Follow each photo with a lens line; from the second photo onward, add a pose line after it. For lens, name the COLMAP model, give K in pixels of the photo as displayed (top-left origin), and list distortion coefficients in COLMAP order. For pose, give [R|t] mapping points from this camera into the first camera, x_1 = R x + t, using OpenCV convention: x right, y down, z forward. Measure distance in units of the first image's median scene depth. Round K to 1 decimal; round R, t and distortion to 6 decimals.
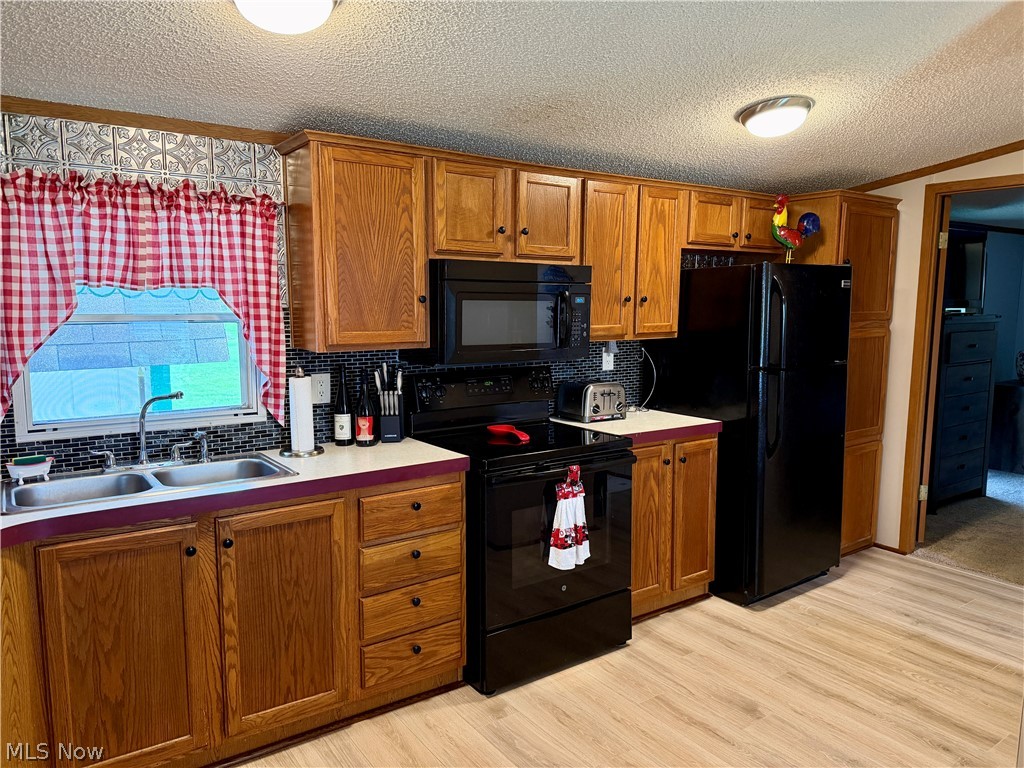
lens RADIAL K [[717.3, 0, 512.0], [0, 717.3, 384.0], [0, 0, 1]] dist [0.155568, -0.229488]
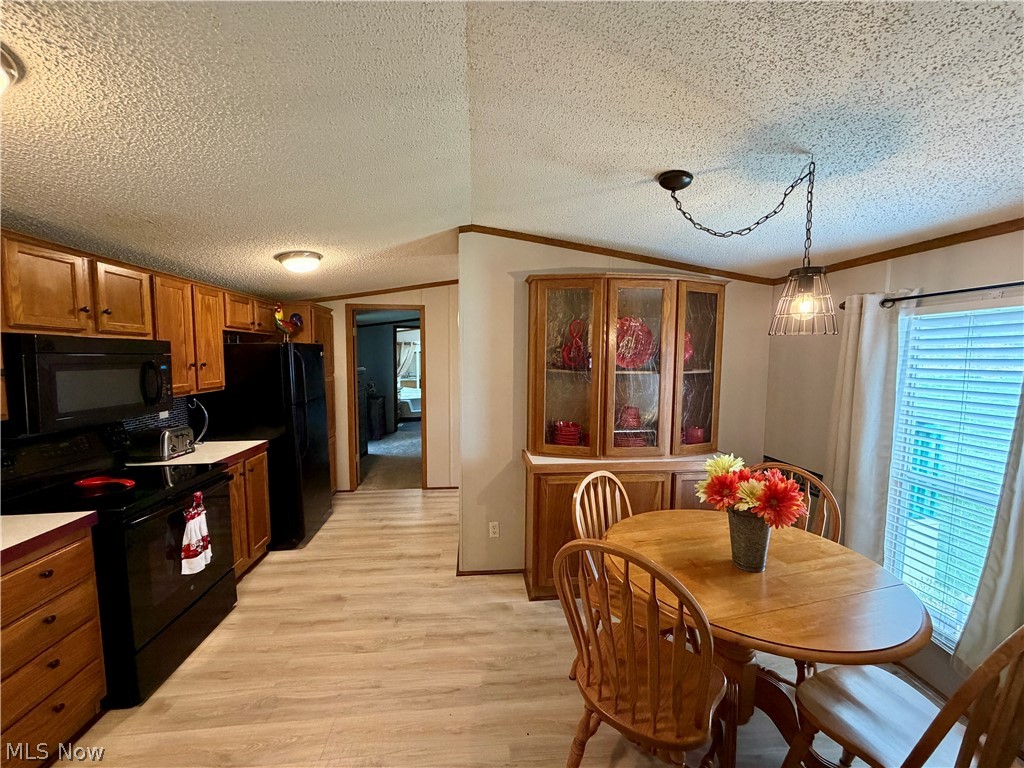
lens RADIAL K [[408.9, 0, 512.0], [0, 408.9, 384.0], [0, 0, 1]] dist [-0.002500, -0.000274]
pose [[0.502643, -0.067178, 0.861880, -0.223946], [0.106718, 0.994172, 0.015251, -0.030258], [-0.857882, 0.084312, 0.506883, 0.090513]]
